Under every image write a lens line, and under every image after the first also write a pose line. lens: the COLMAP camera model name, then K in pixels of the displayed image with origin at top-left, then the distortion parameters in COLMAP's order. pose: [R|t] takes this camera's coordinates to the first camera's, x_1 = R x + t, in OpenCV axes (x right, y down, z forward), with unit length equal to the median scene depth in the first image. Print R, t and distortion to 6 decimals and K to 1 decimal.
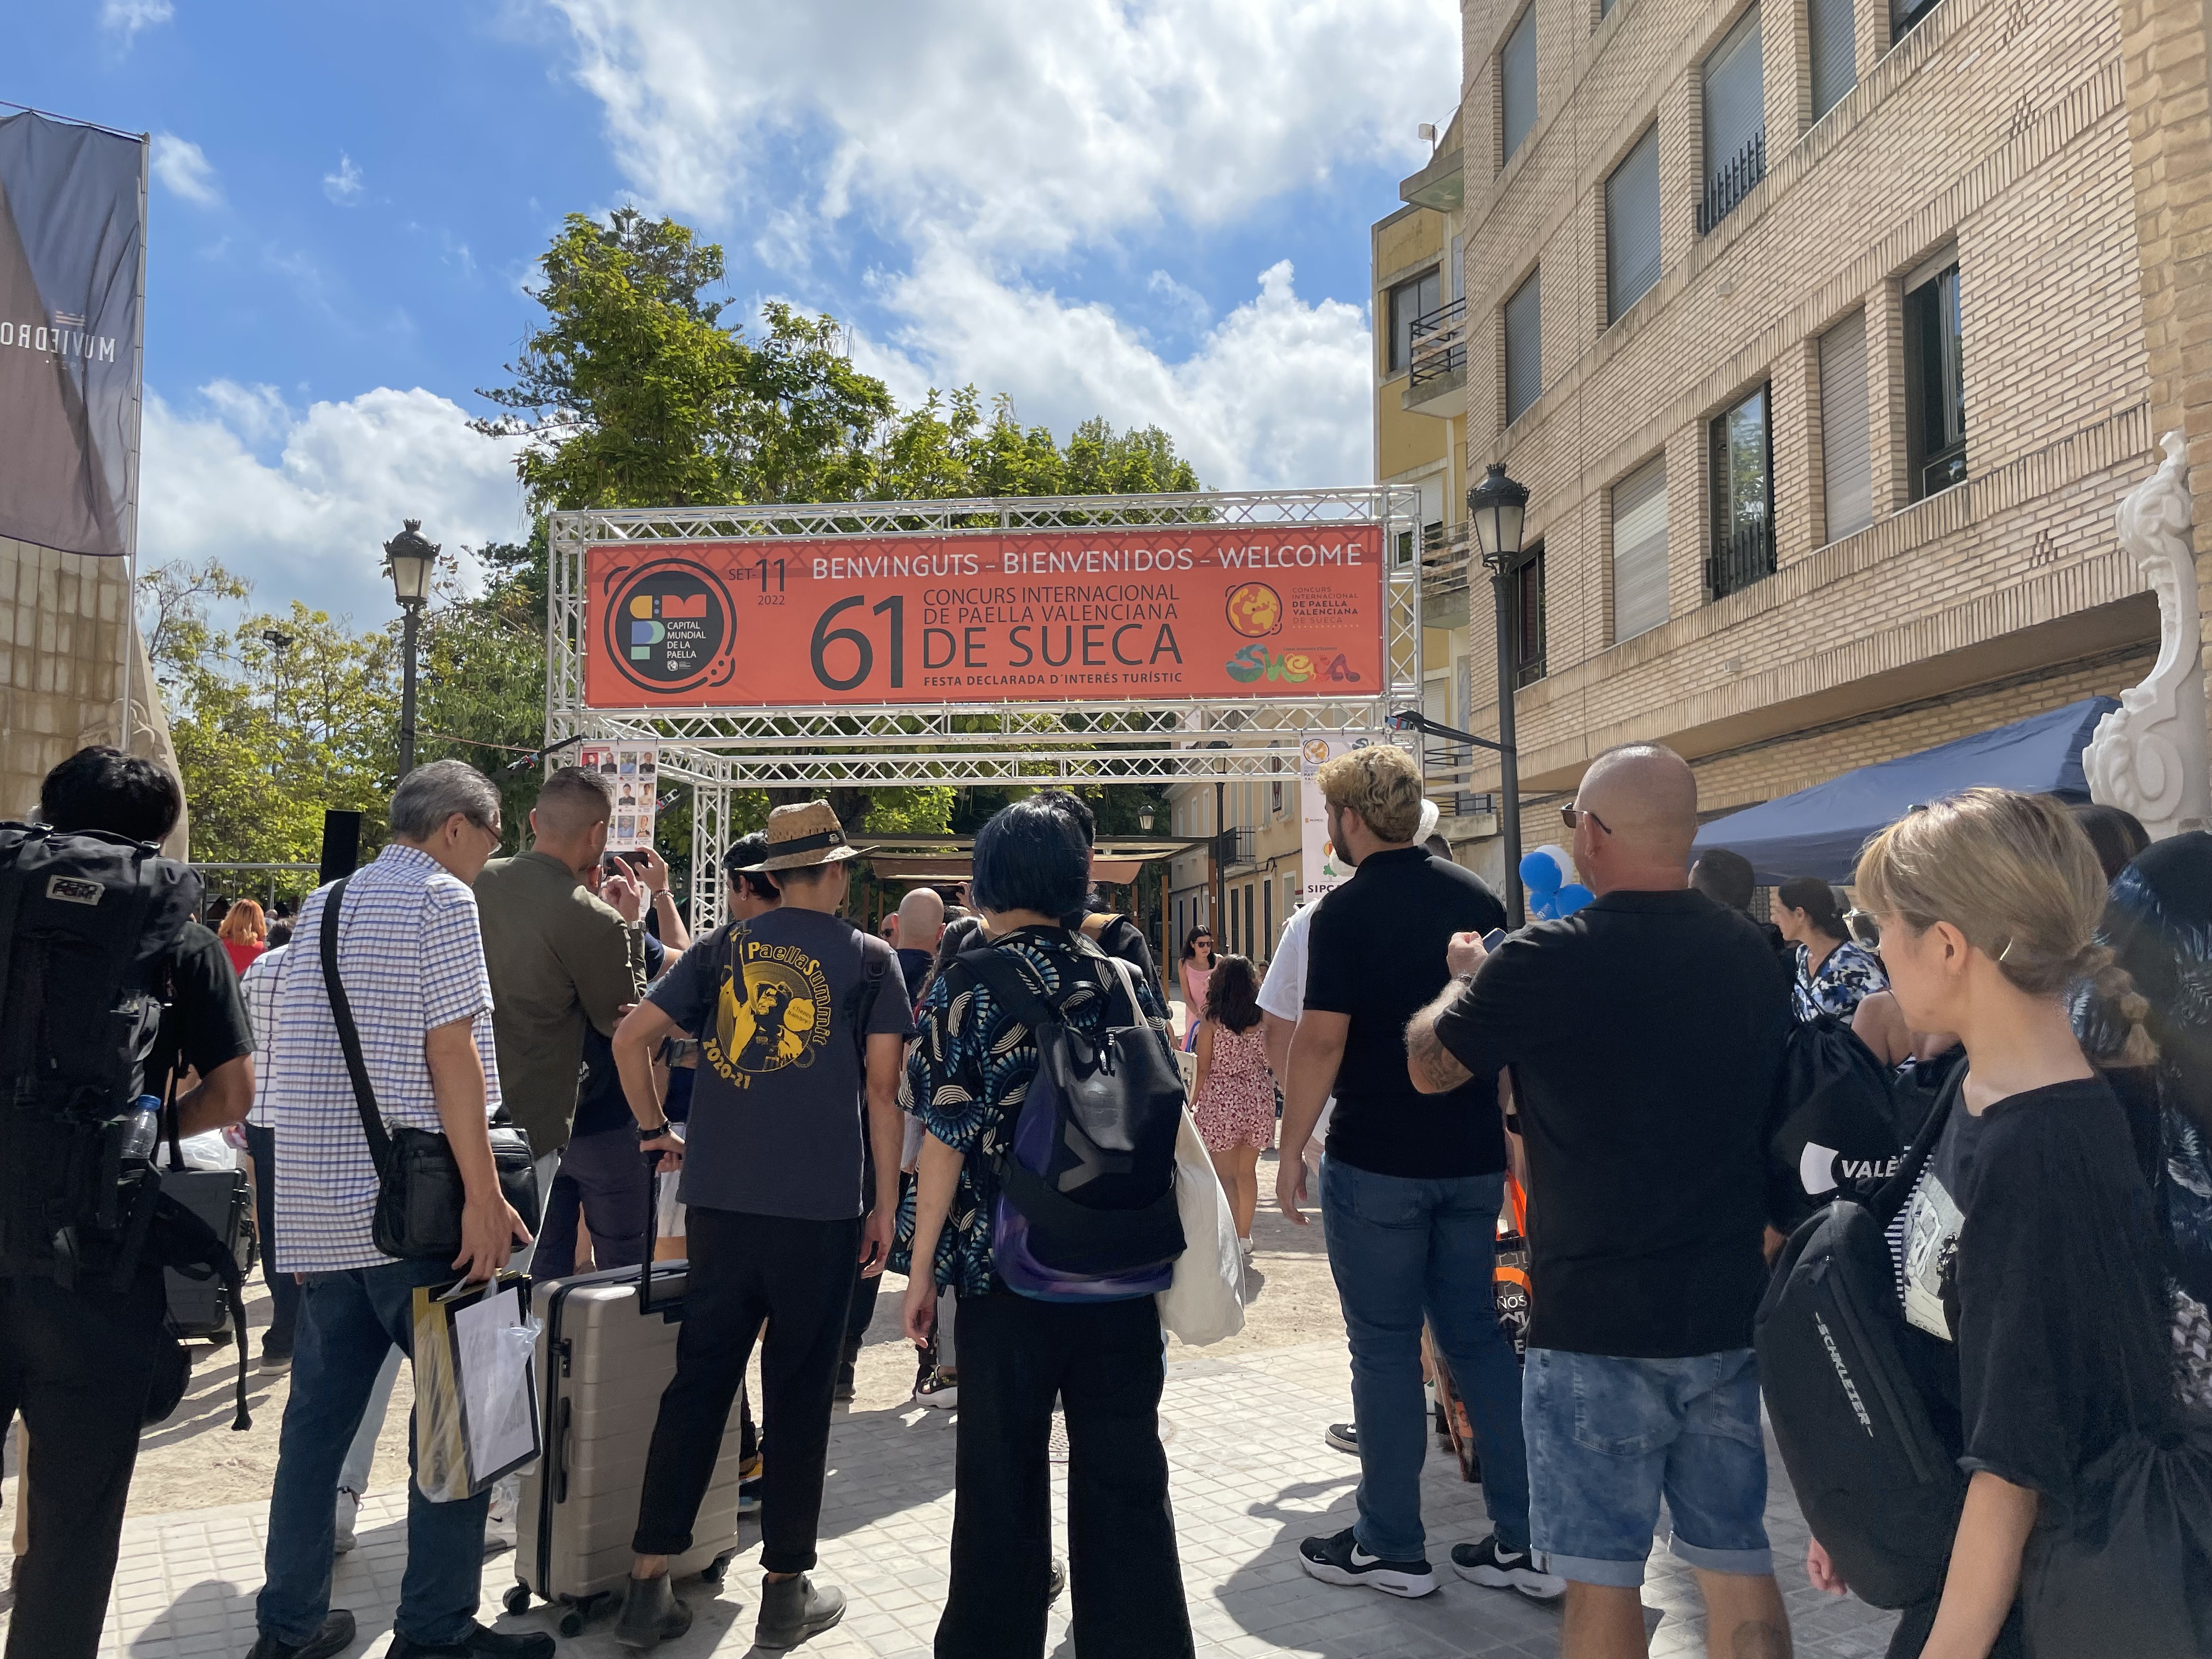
lens RADIAL K [[1678.4, 0, 1106.0], [0, 1678.4, 829.5], [0, 0, 1]] dist [0.113002, 0.001184]
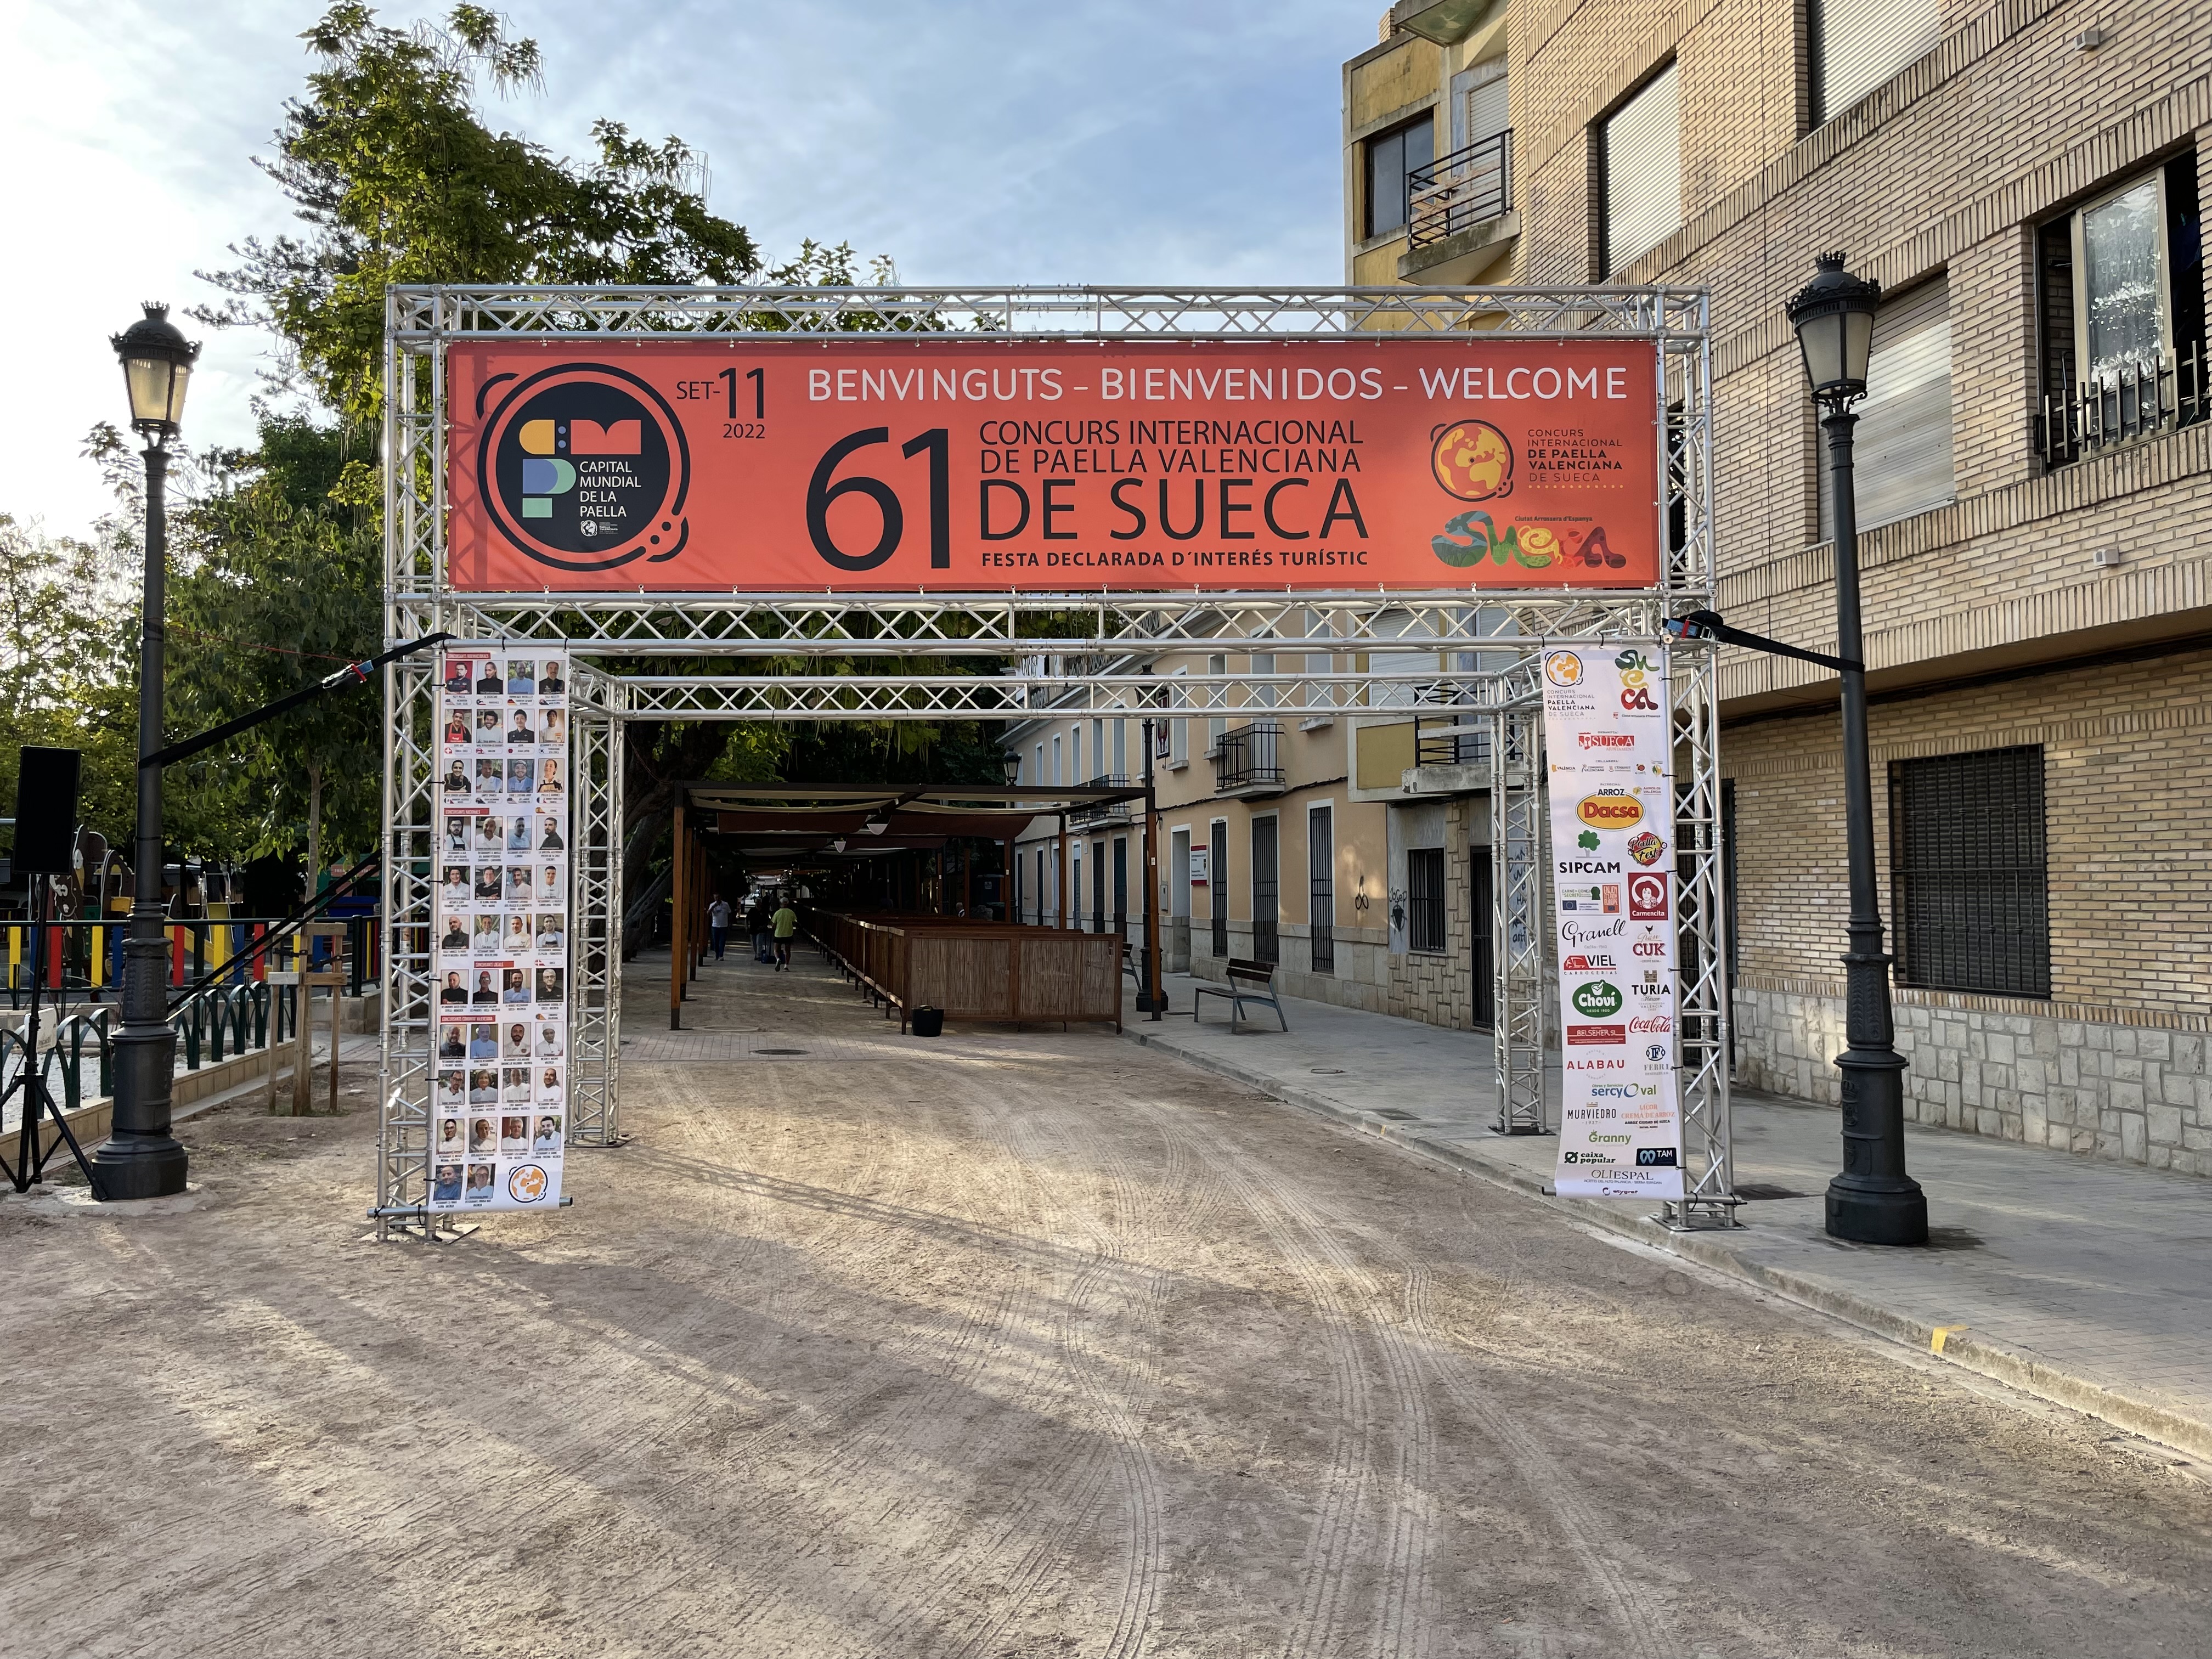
lens RADIAL K [[1646.7, 0, 1106.8], [0, 1646.7, 852.5], [0, 0, 1]] dist [0.082734, -0.081402]
pose [[0.989353, -0.005284, 0.145438, -0.152661], [-0.001380, 0.998955, 0.045681, -0.001515], [-0.145528, -0.045395, 0.988312, 0.332007]]
